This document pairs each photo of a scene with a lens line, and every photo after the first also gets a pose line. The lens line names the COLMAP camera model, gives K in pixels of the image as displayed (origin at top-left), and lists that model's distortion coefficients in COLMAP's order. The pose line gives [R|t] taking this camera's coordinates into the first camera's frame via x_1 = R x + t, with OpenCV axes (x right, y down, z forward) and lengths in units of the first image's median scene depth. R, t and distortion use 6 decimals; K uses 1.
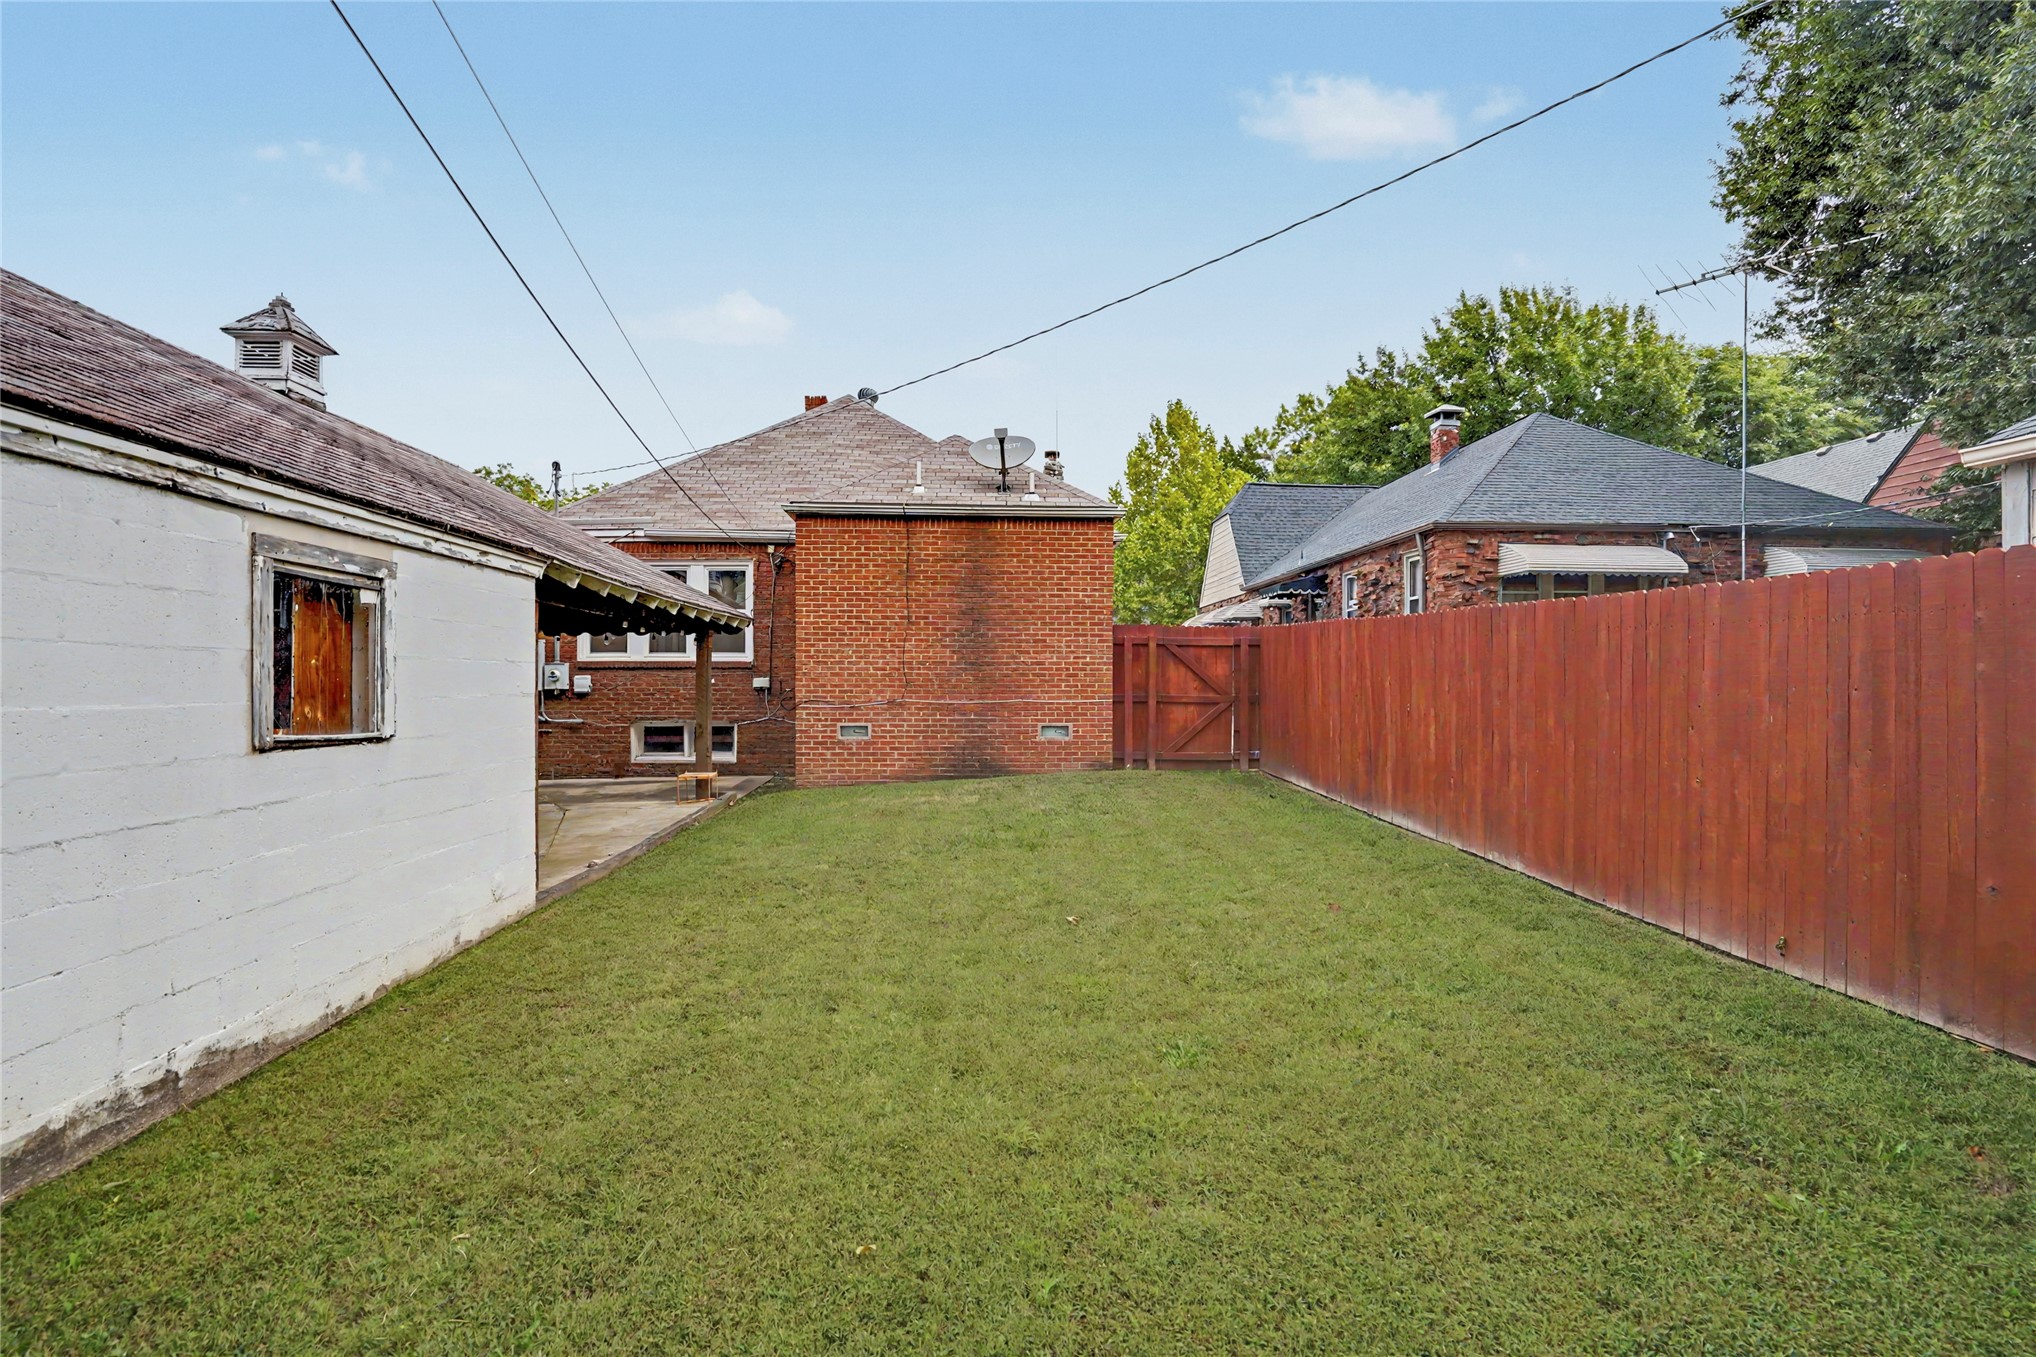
lens RADIAL K [[976.0, 0, 1027.6], [0, 976.0, 650.5], [0, 0, 1]] dist [-0.056462, 0.022050]
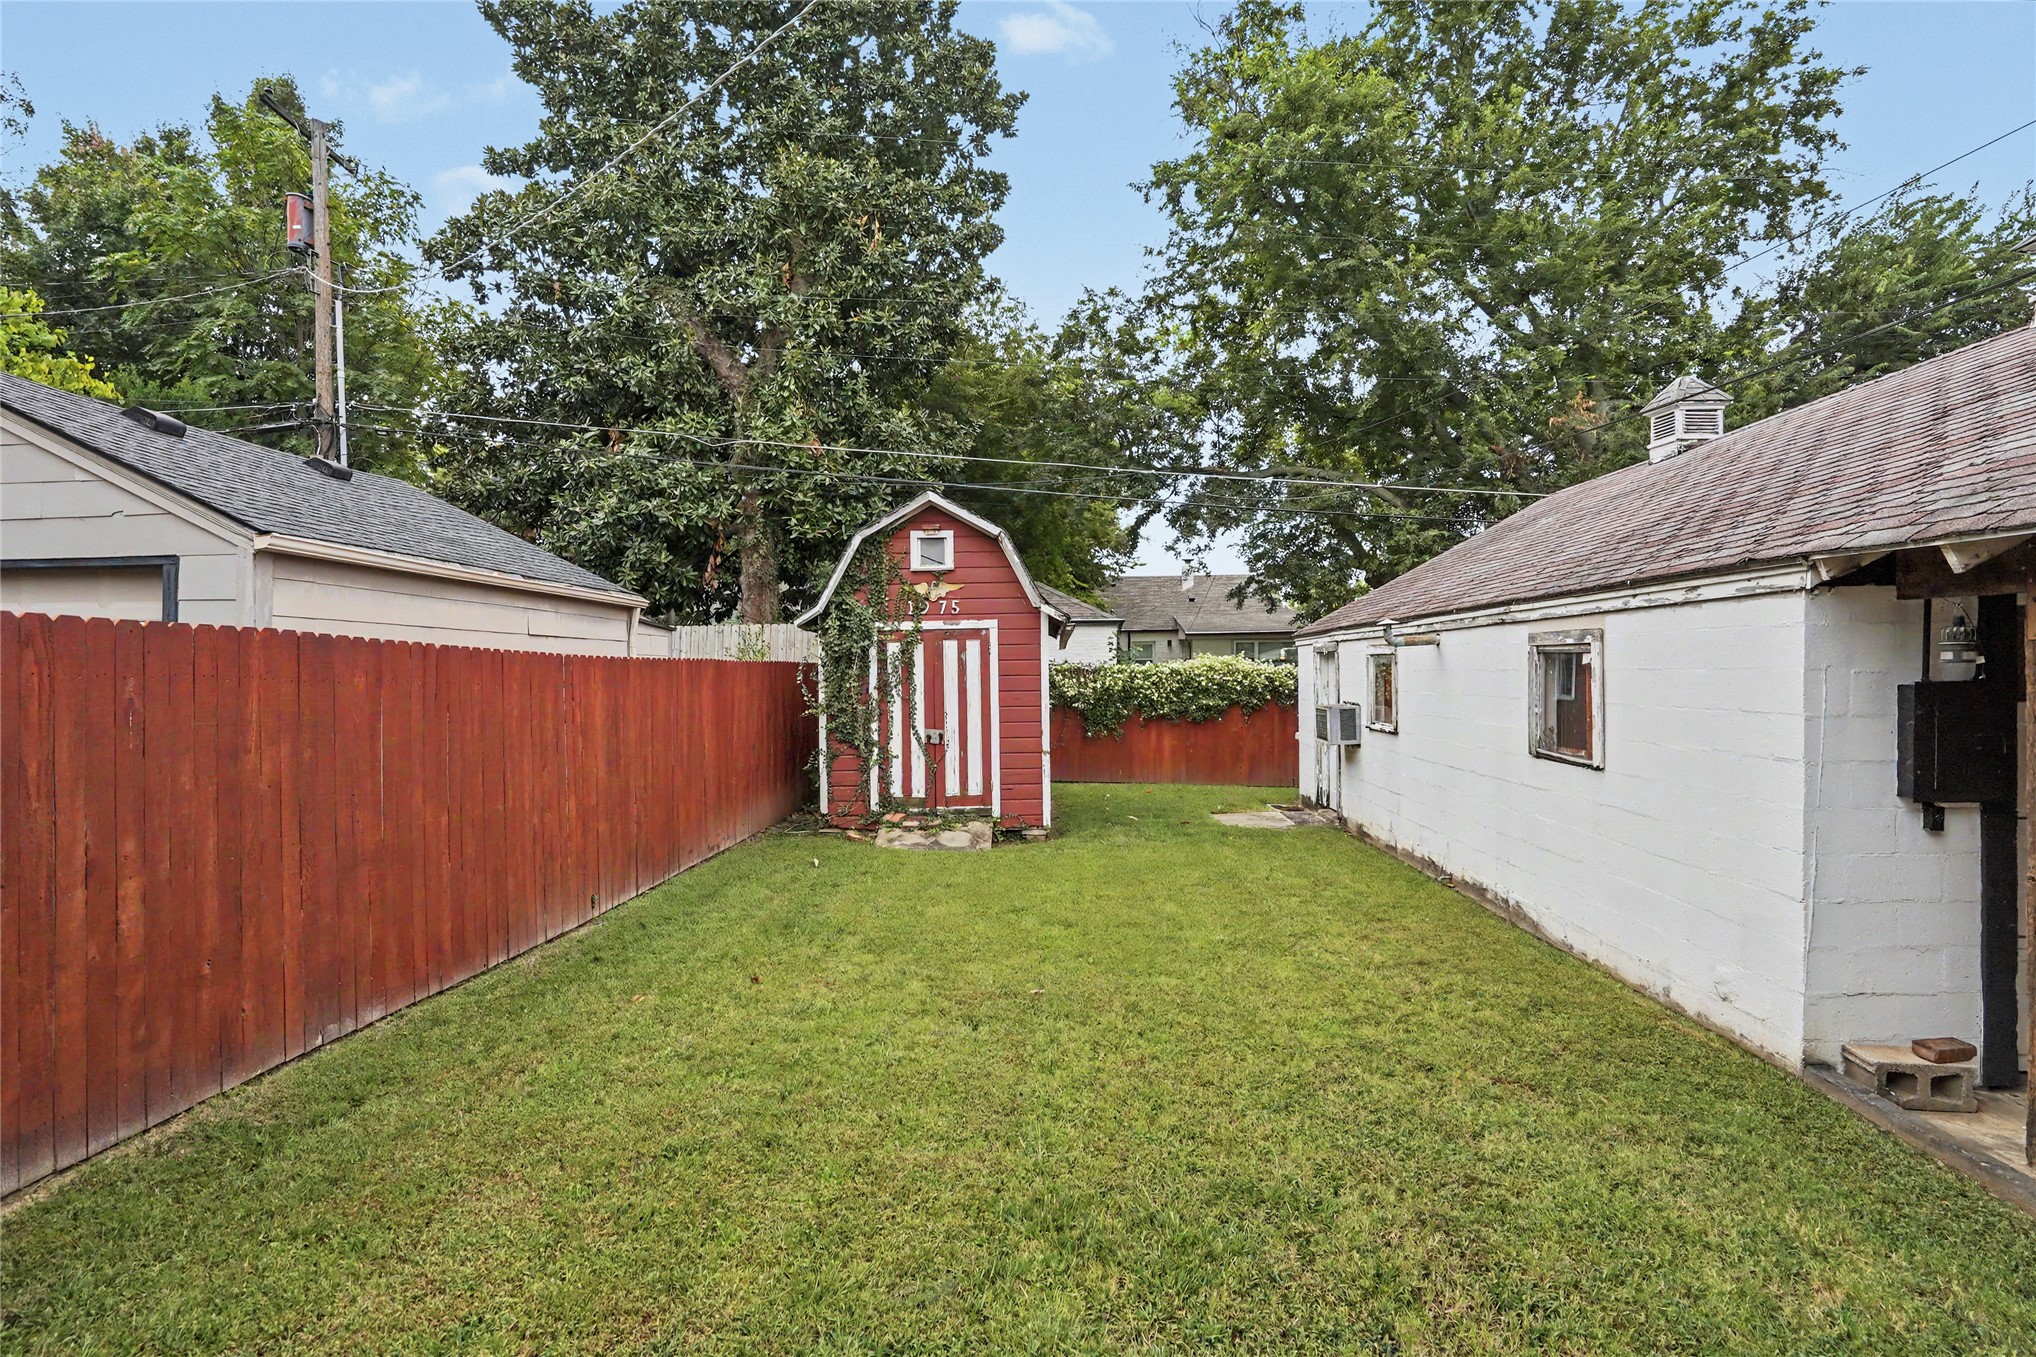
lens RADIAL K [[976.0, 0, 1027.6], [0, 976.0, 650.5], [0, 0, 1]] dist [-0.056462, 0.022050]
pose [[-0.993766, 0.011712, 0.110868, -0.060684], [0.005905, 0.998600, -0.052562, -0.001640], [-0.111329, -0.051580, -0.992444, 2.278783]]
